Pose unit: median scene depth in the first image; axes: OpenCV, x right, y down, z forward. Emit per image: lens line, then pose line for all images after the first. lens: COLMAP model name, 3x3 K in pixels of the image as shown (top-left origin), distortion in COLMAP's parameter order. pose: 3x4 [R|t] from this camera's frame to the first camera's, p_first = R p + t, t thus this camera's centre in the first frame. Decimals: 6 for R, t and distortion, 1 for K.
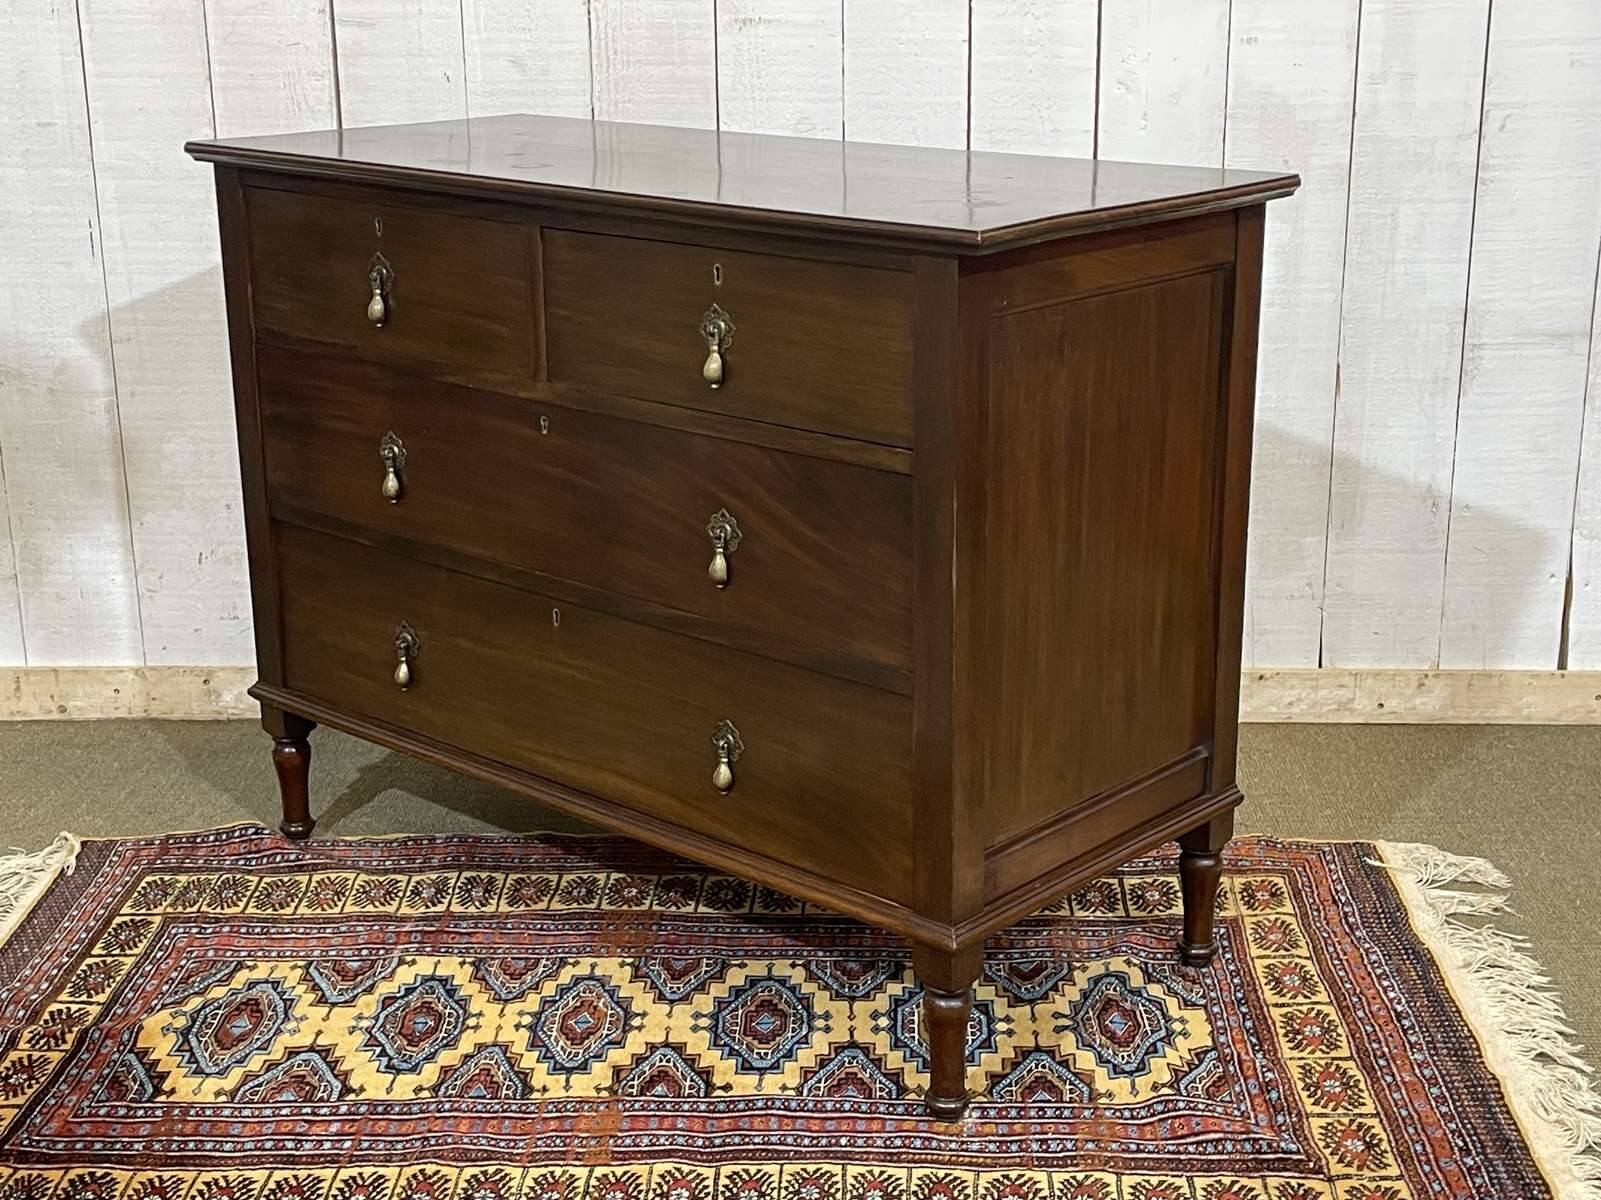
lens RADIAL K [[2251.8, 0, 822.1], [0, 2251.8, 608.6], [0, 0, 1]] dist [0.158204, -0.555353]
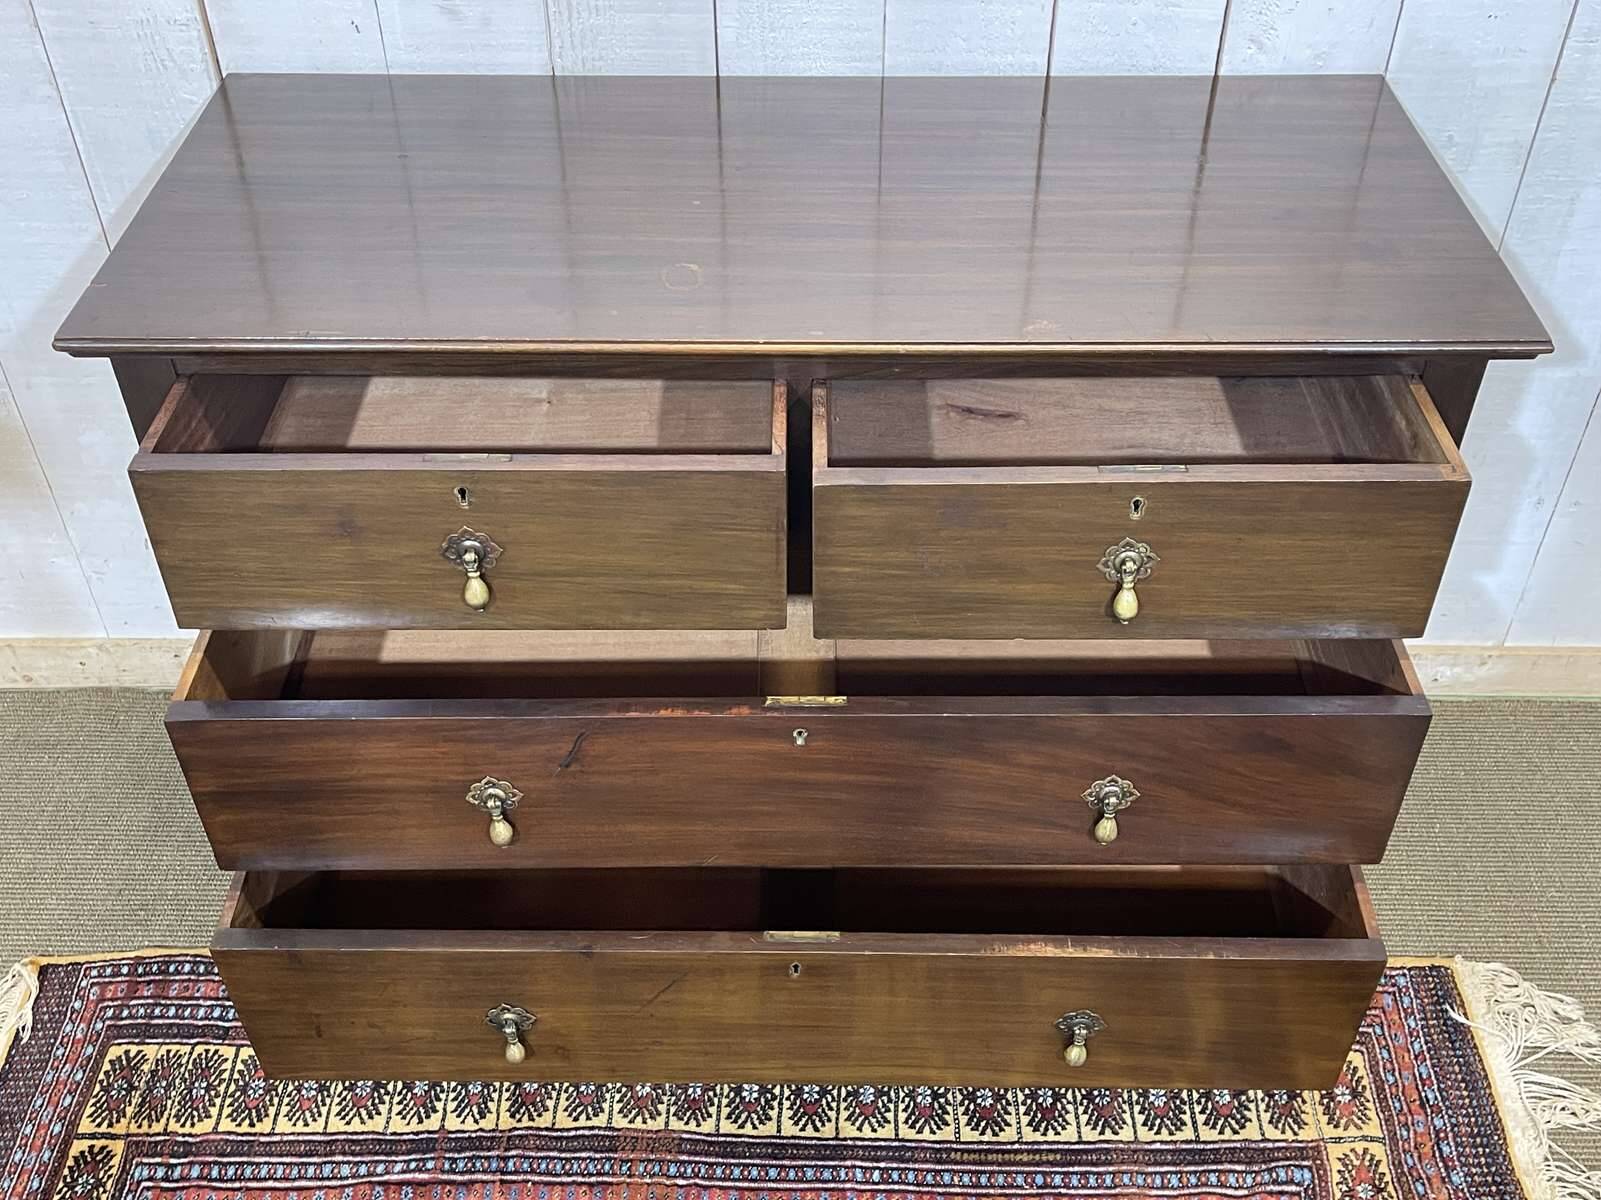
lens RADIAL K [[1623.2, 0, 805.2], [0, 1623.2, 607.4], [0, 0, 1]] dist [0.028885, -0.000946]
pose [[0.999910, -0.004738, 0.012560, -0.027370], [-0.000848, 0.911478, 0.411349, -0.312901], [-0.013397, -0.411322, 0.911391, 0.478251]]
